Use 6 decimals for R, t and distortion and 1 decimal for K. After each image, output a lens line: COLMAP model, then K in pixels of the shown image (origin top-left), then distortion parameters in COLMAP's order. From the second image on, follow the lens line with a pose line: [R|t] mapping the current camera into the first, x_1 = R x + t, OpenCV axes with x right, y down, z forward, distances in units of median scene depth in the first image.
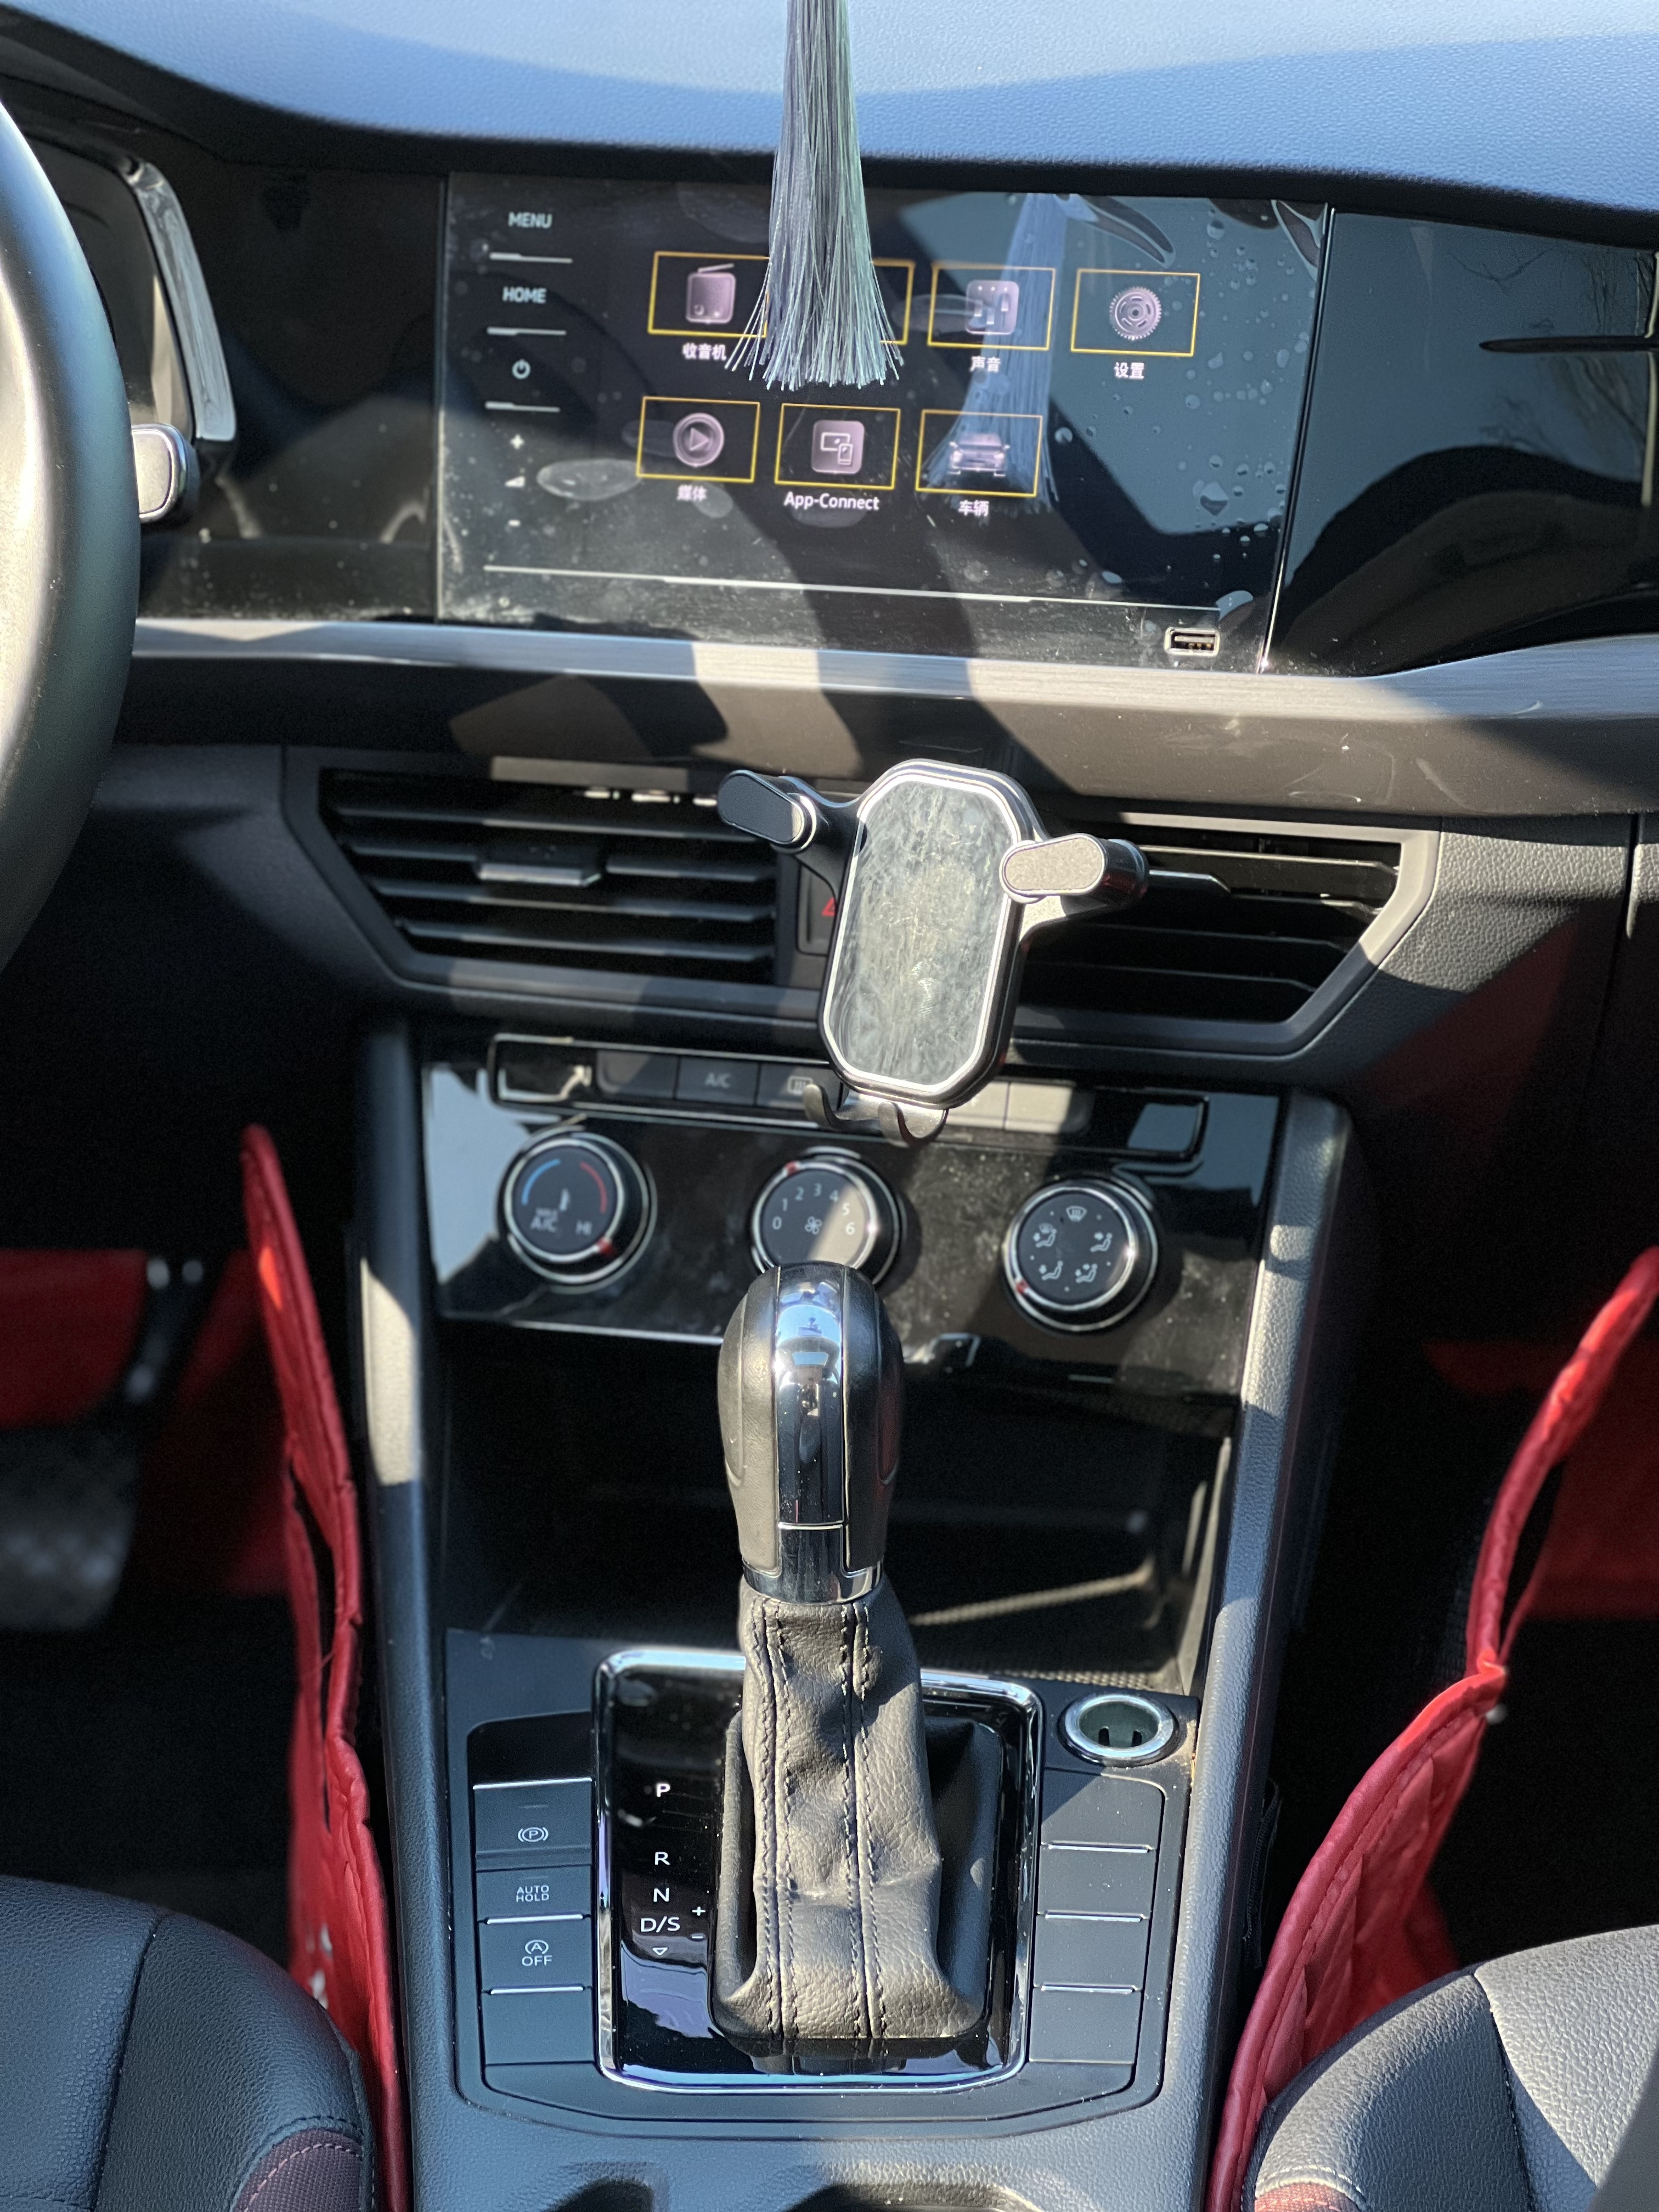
lens RADIAL K [[5020.0, 0, 829.5], [0, 5020.0, 1106.0], [0, 0, 1]] dist [-0.386912, 9.217003]
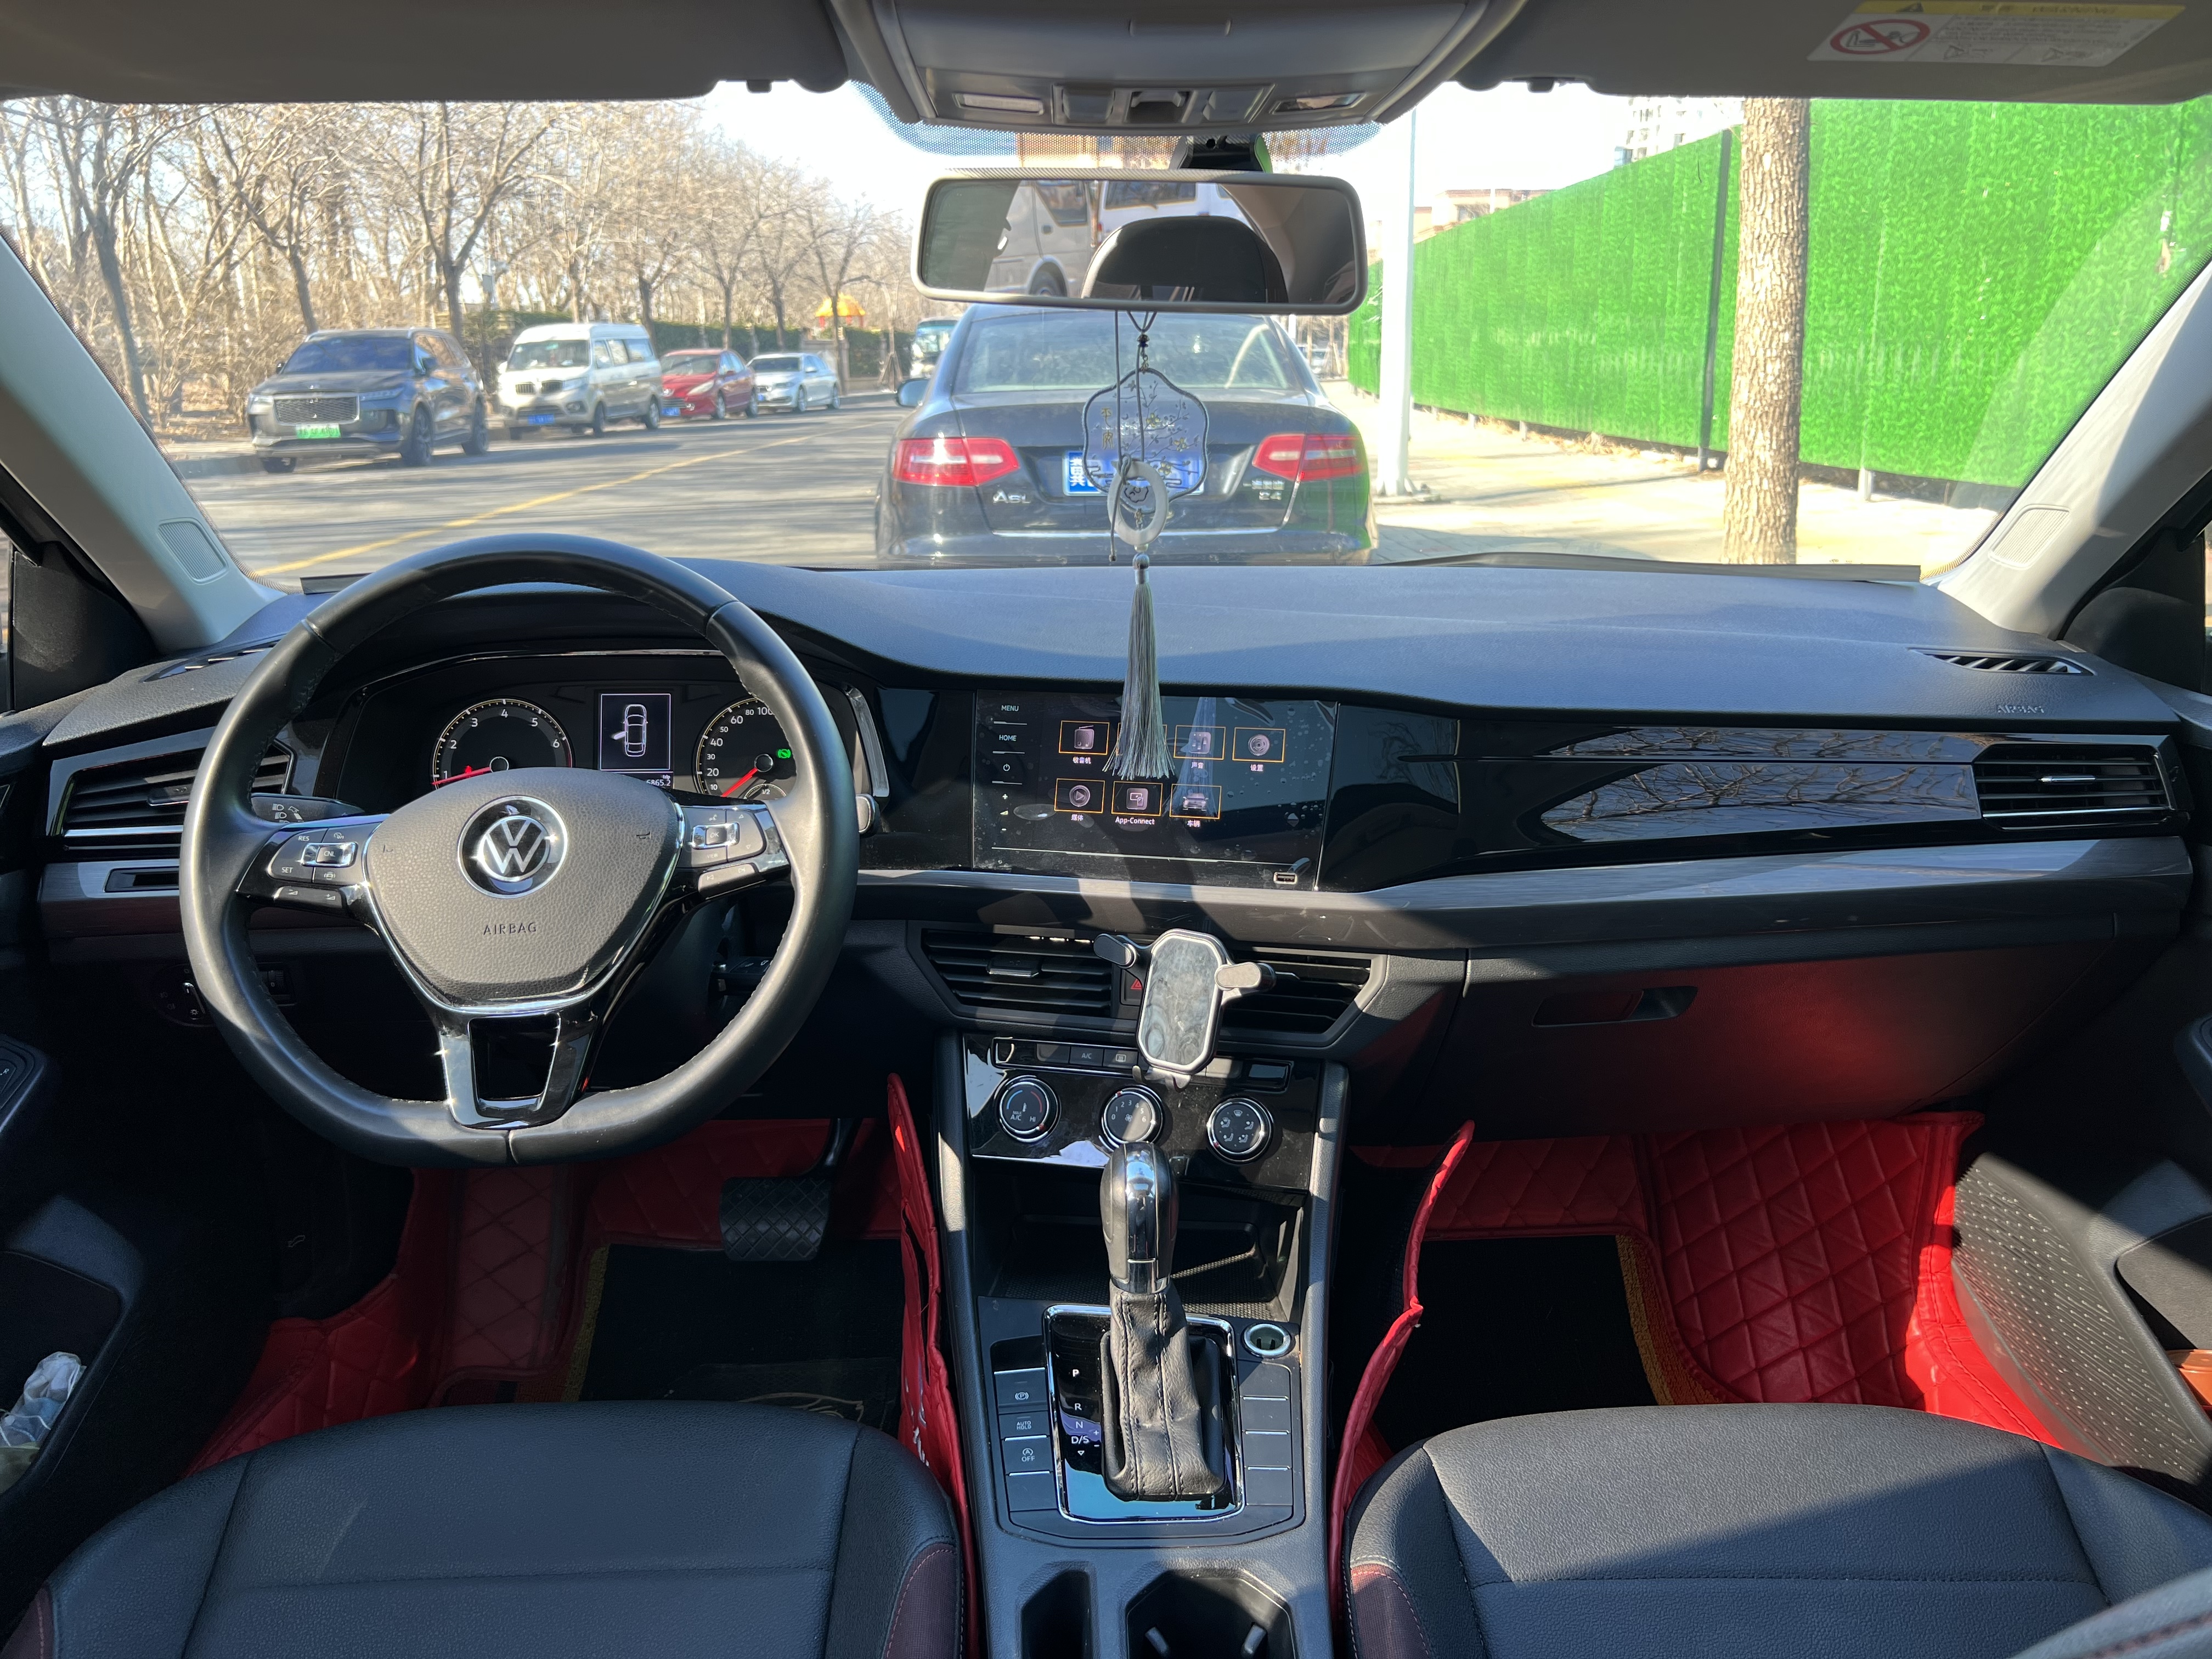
lens RADIAL K [[1692.7, 0, 1106.0], [0, 1692.7, 829.5], [0, 0, 1]] dist [0.053887, -0.065982]
pose [[0.998912, -0.005102, 0.046359, -0.052562], [0.009182, 0.996057, -0.088236, -0.044037], [-0.045726, 0.088565, 0.995020, 0.177604]]
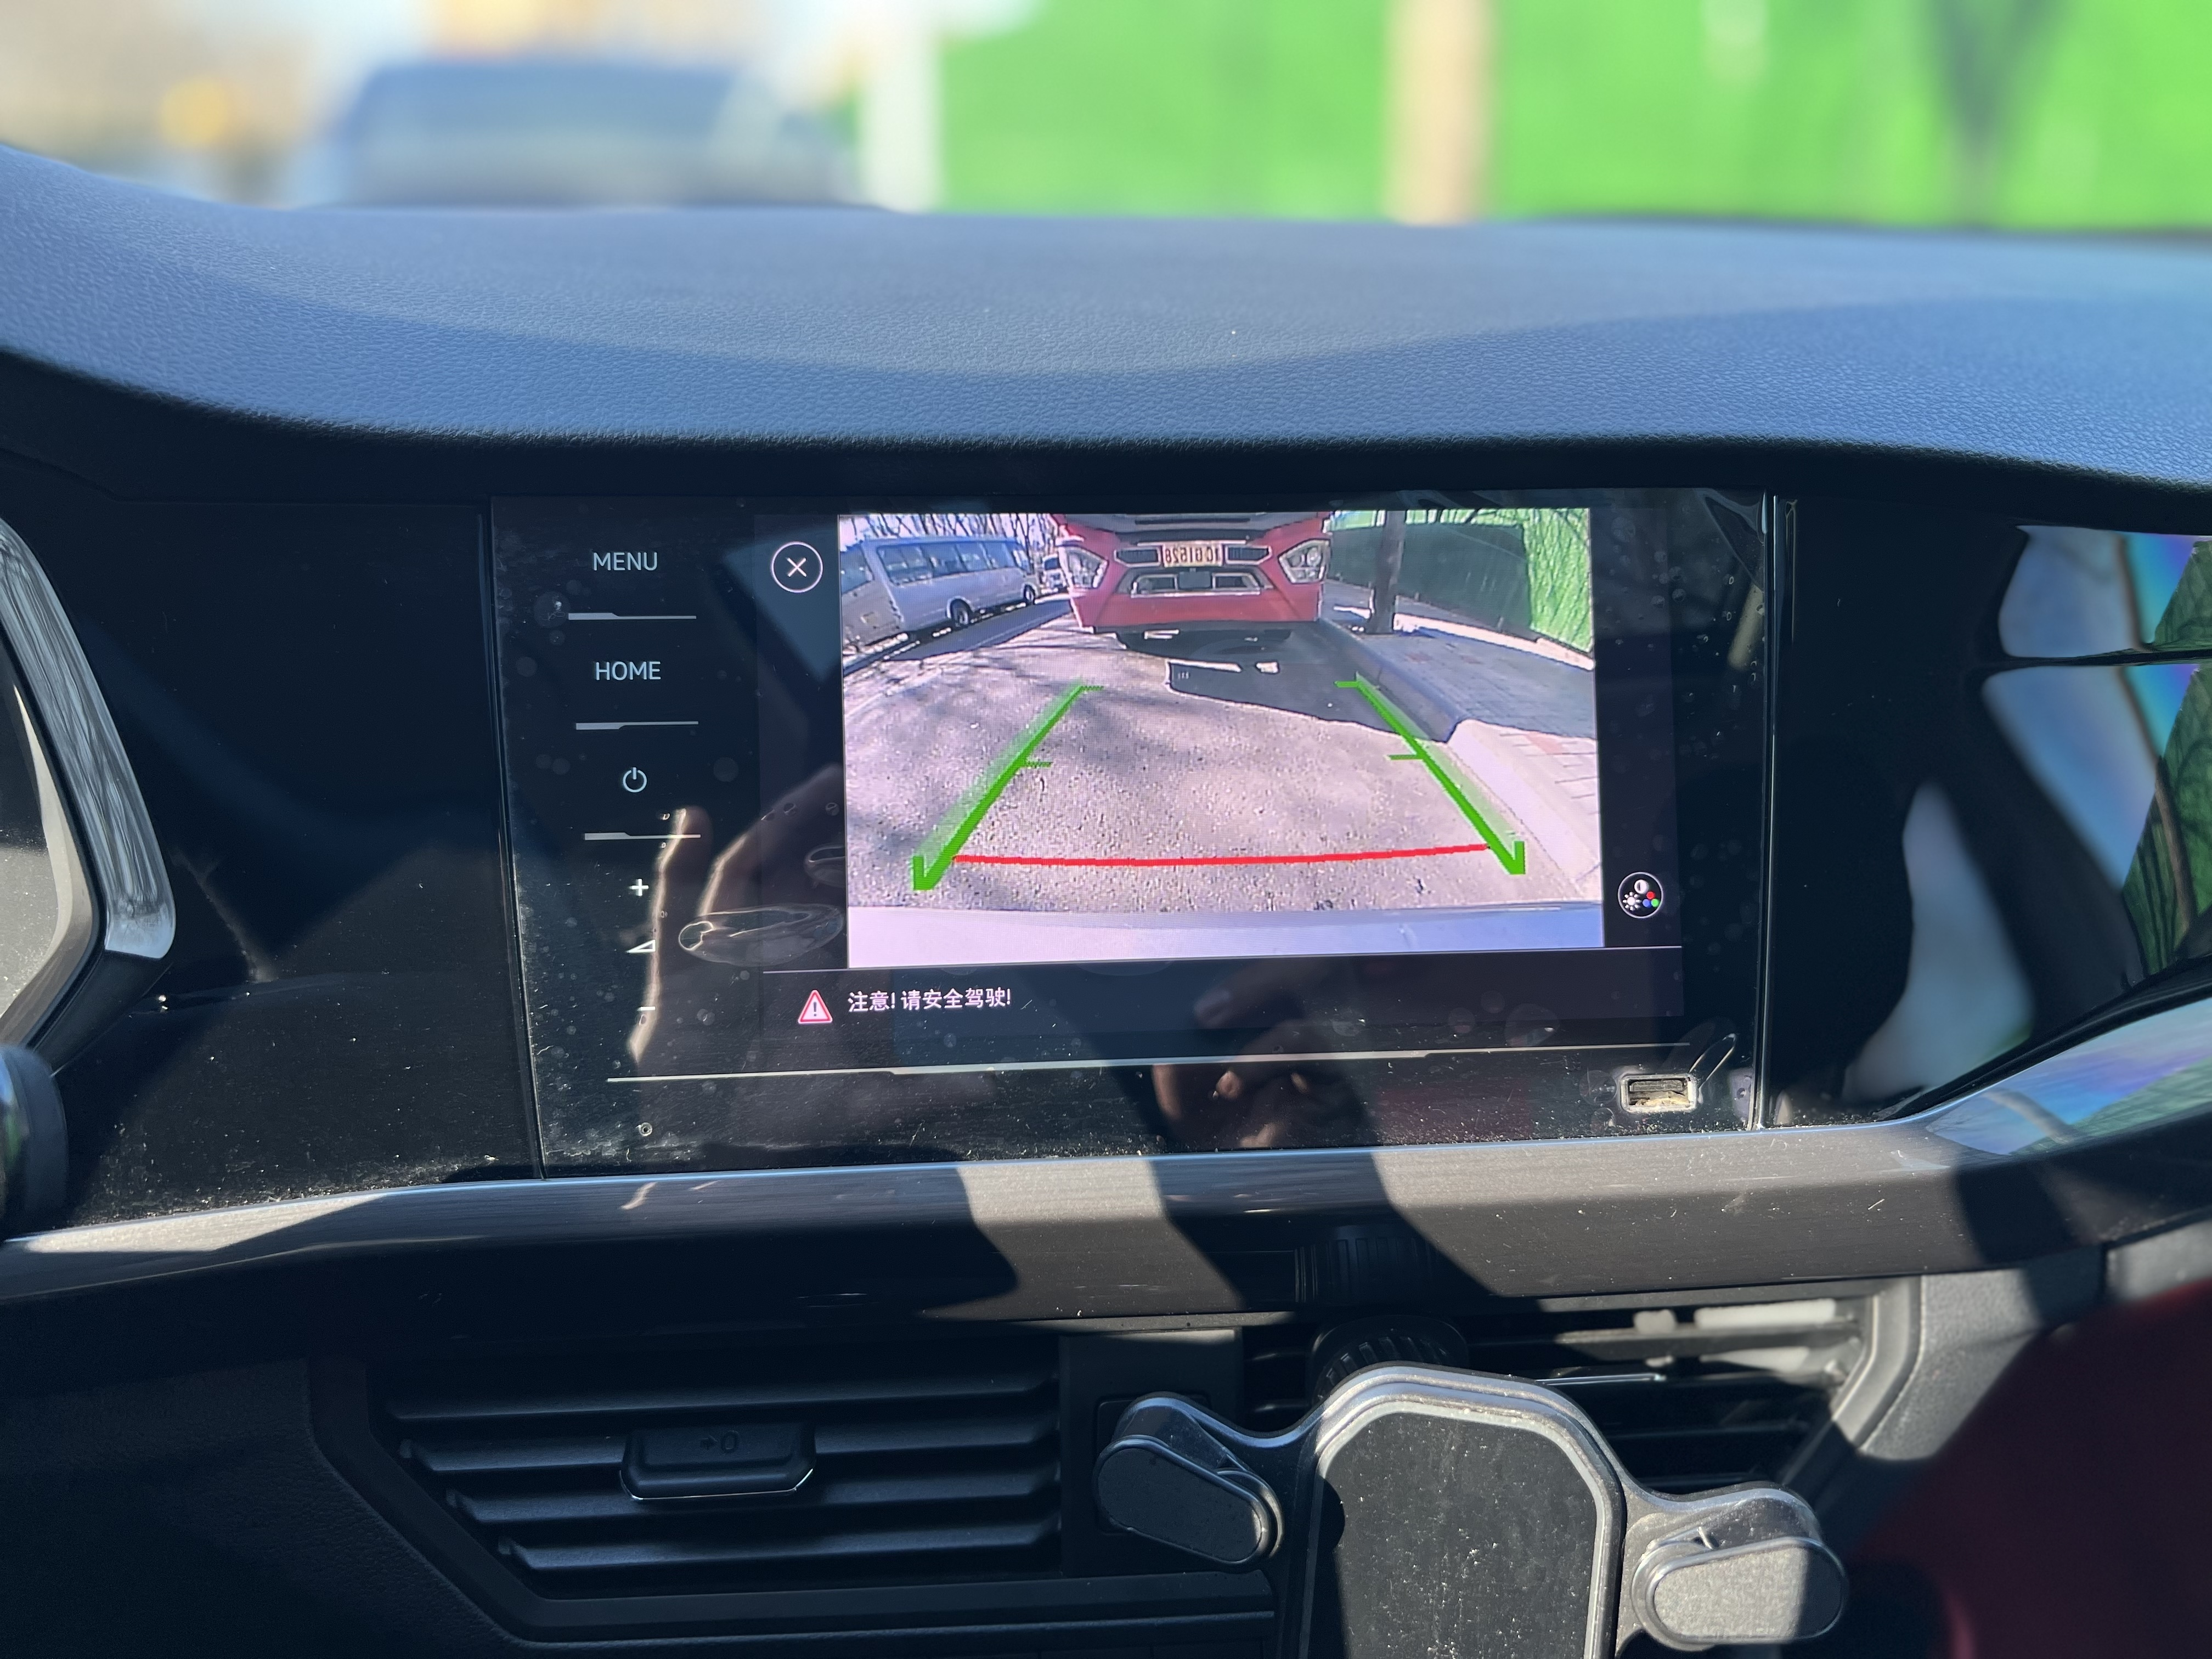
lens RADIAL K [[1671.0, 0, 1106.7], [0, 1671.0, 788.9], [0, 0, 1]] dist [0.002796, -0.059714]
pose [[0.927233, -0.097805, 0.361487, -0.085980], [0.100448, 0.994876, 0.011522, -0.145711], [-0.360762, 0.025627, 0.932306, 0.785046]]
